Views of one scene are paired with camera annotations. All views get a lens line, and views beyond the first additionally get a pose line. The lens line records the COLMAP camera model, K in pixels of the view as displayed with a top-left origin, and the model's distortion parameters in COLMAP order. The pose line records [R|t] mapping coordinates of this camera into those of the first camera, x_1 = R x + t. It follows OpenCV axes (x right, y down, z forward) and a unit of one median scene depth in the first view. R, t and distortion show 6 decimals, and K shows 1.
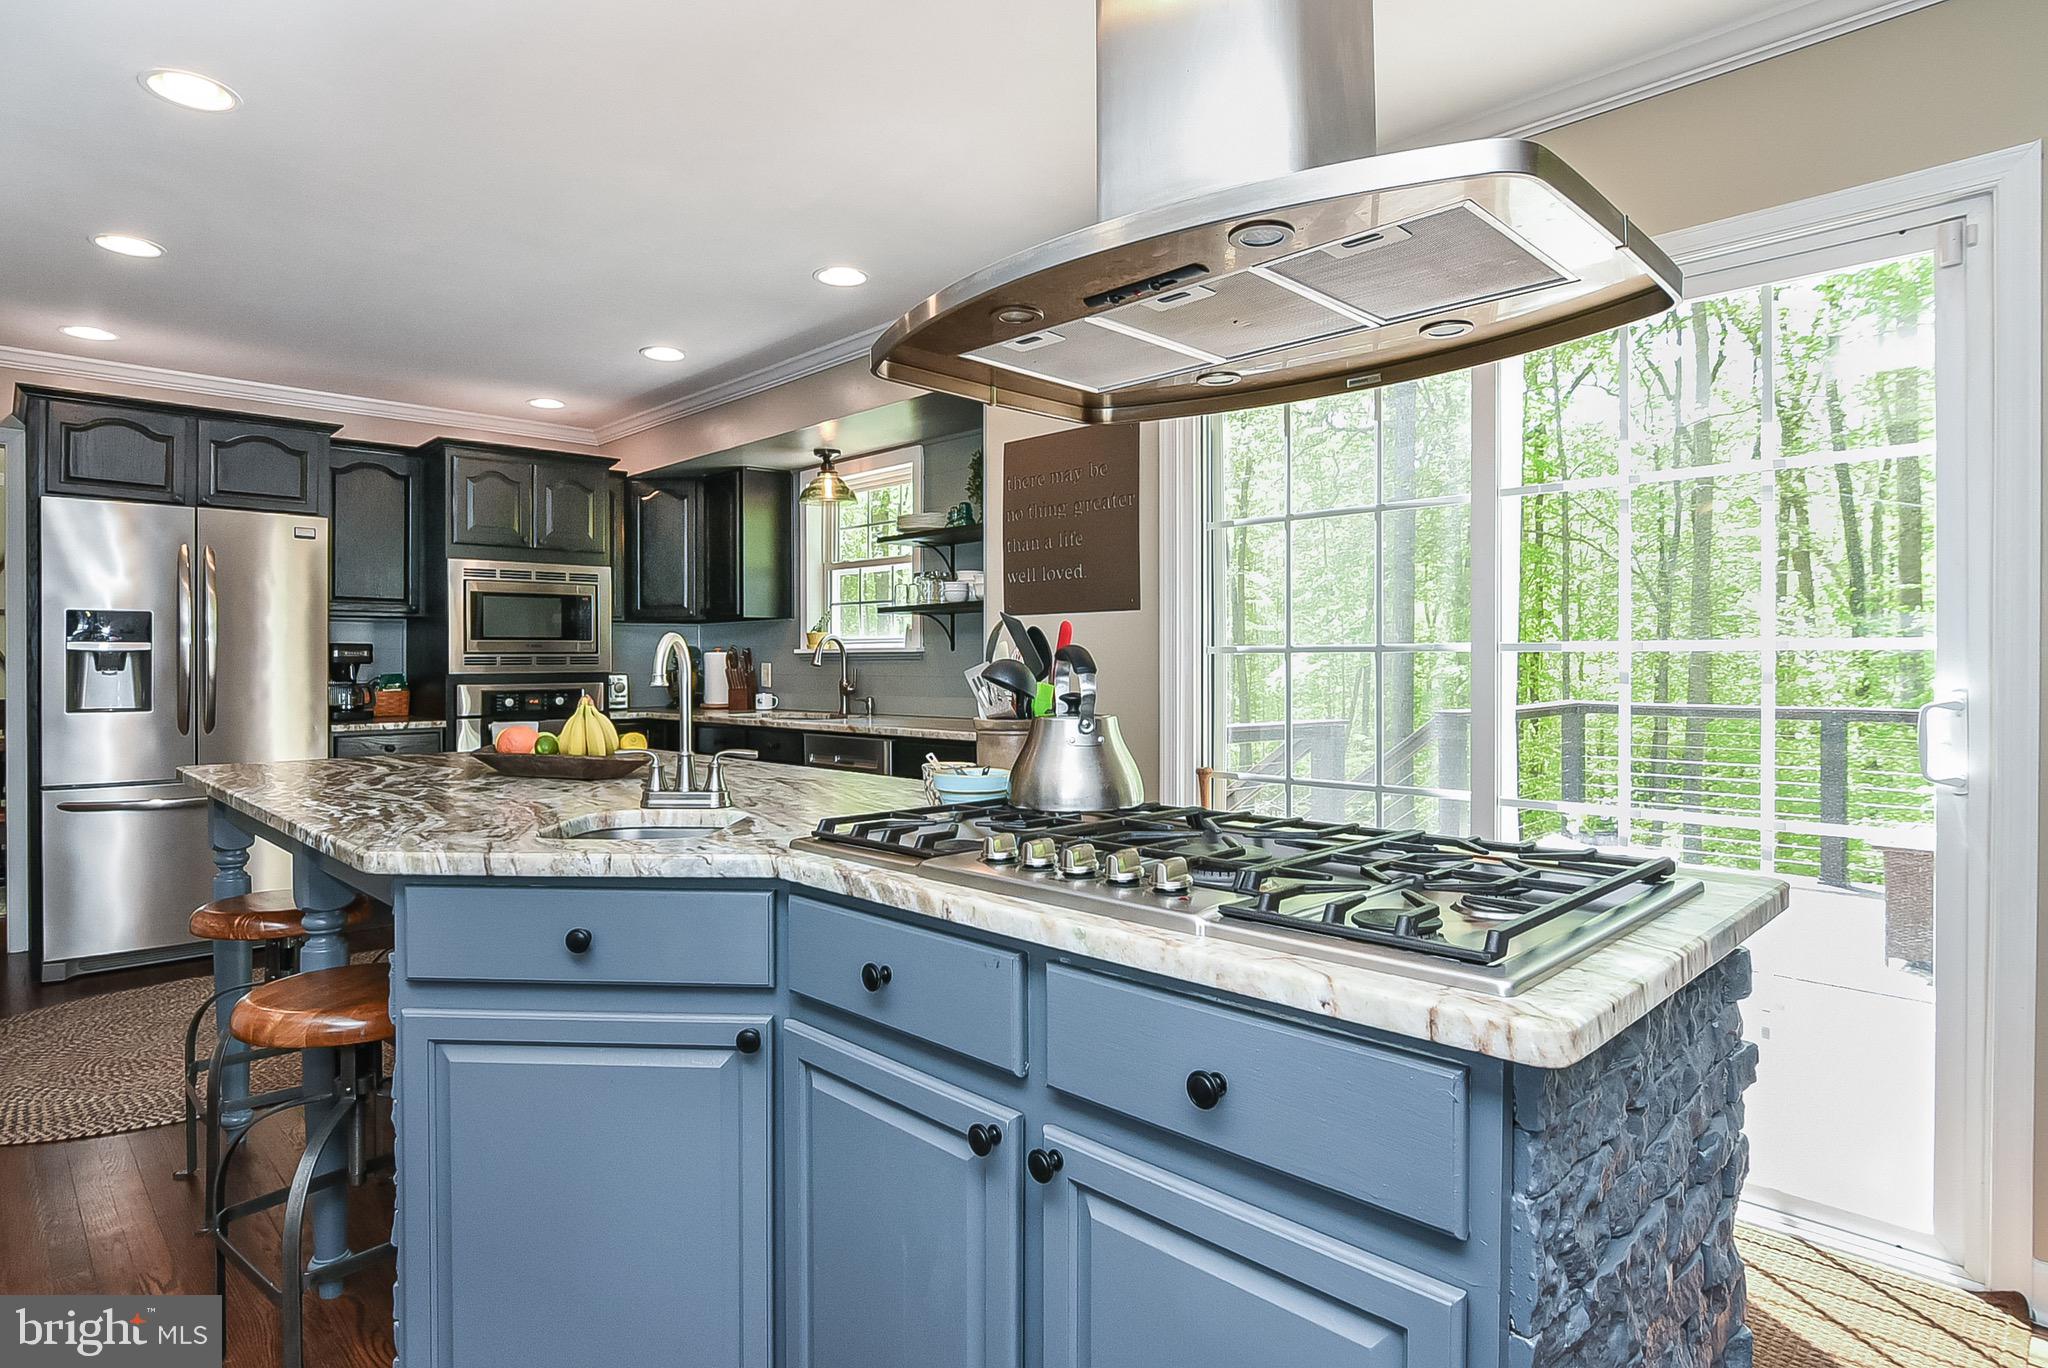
lens RADIAL K [[1116.4, 0, 1045.2], [0, 1116.4, 669.2], [0, 0, 1]] dist [-0.007096, -0.000578]
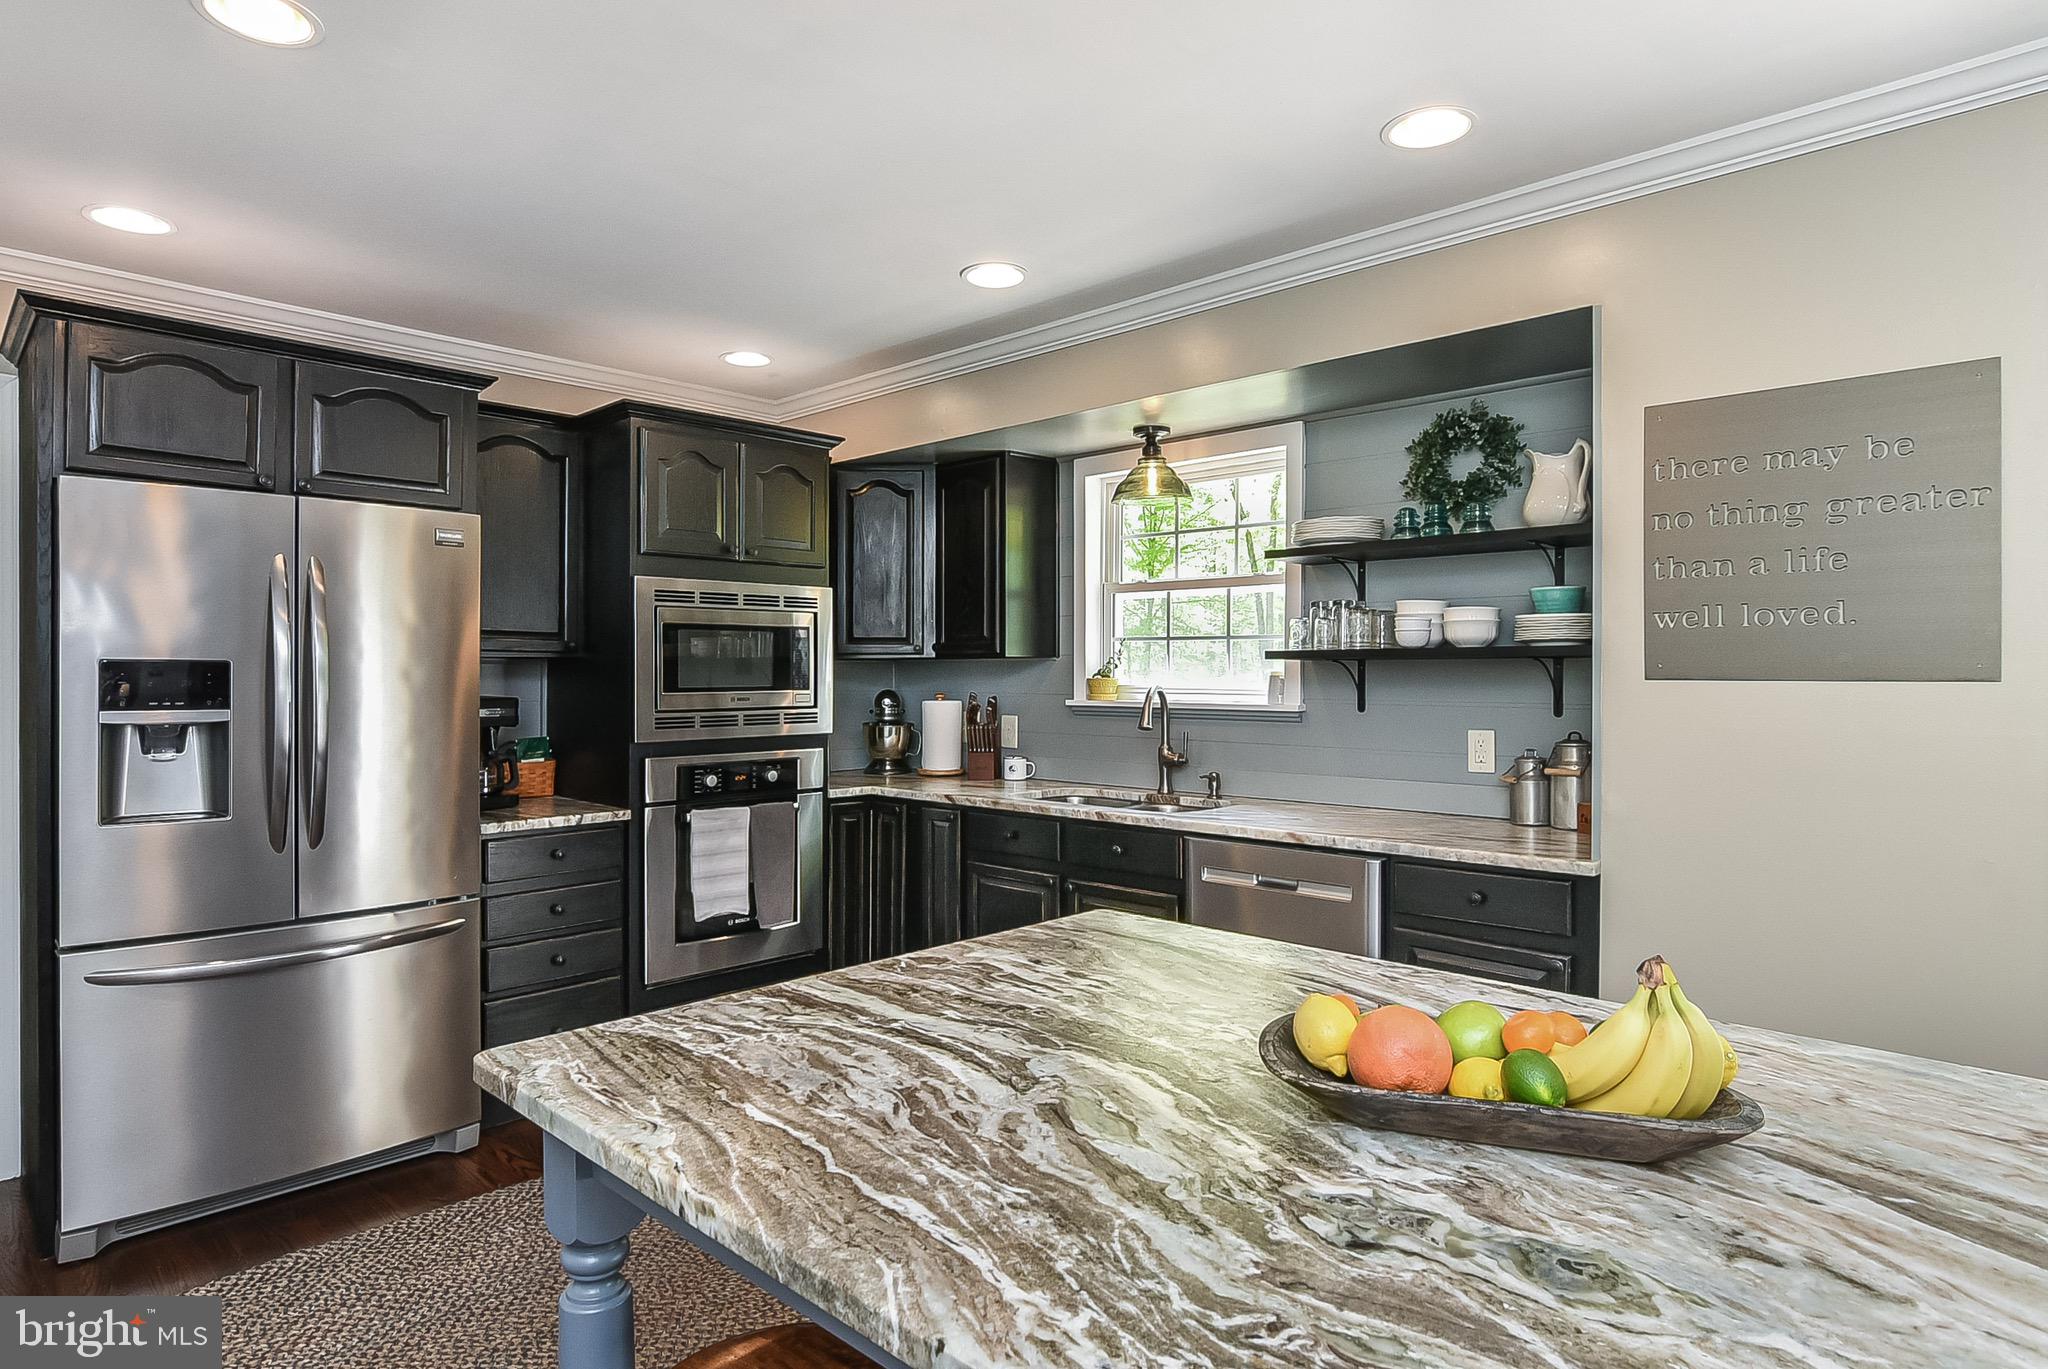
lens RADIAL K [[1116.4, 0, 1006.7], [0, 1116.4, 675.0], [0, 0, 1]] dist [-0.007096, -0.000578]
pose [[0.999318, 0.004151, 0.036686, -0.324793], [-0.004129, 0.999991, -0.000673, -0.037528], [-0.036689, 0.000521, 0.999327, 0.295470]]
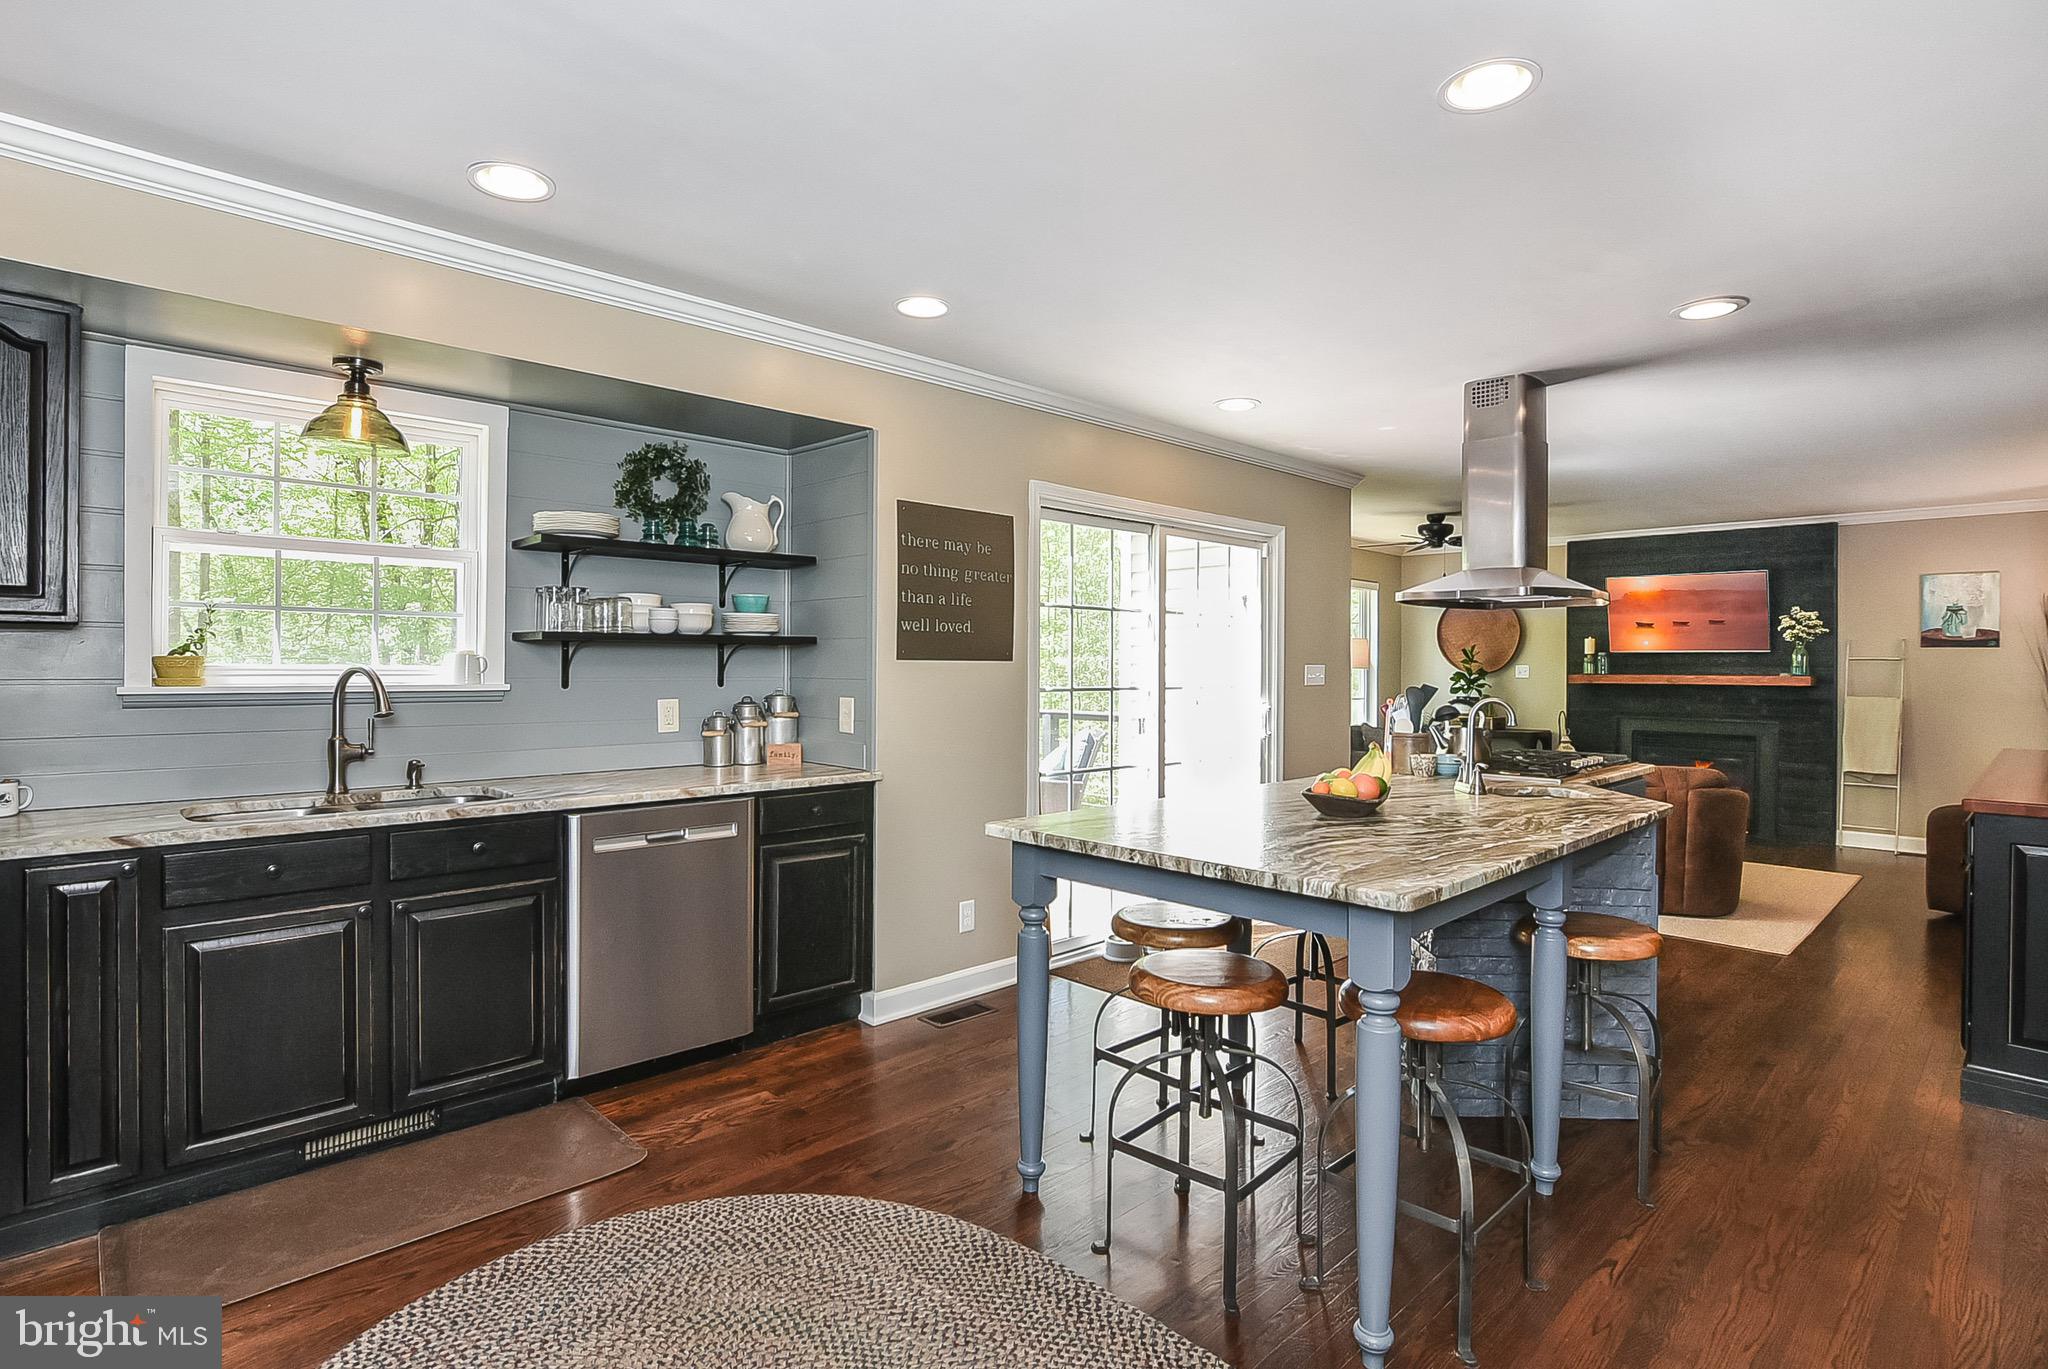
lens RADIAL K [[1014.8, 0, 1031.1], [0, 1014.8, 671.5], [0, 0, 1]] dist [-0.024423, 0.005369]
pose [[0.025981, -0.002615, 0.999659, -0.756064], [-0.002568, 0.999993, 0.002683, -0.030520], [-0.999659, -0.002637, 0.025974, 0.639313]]
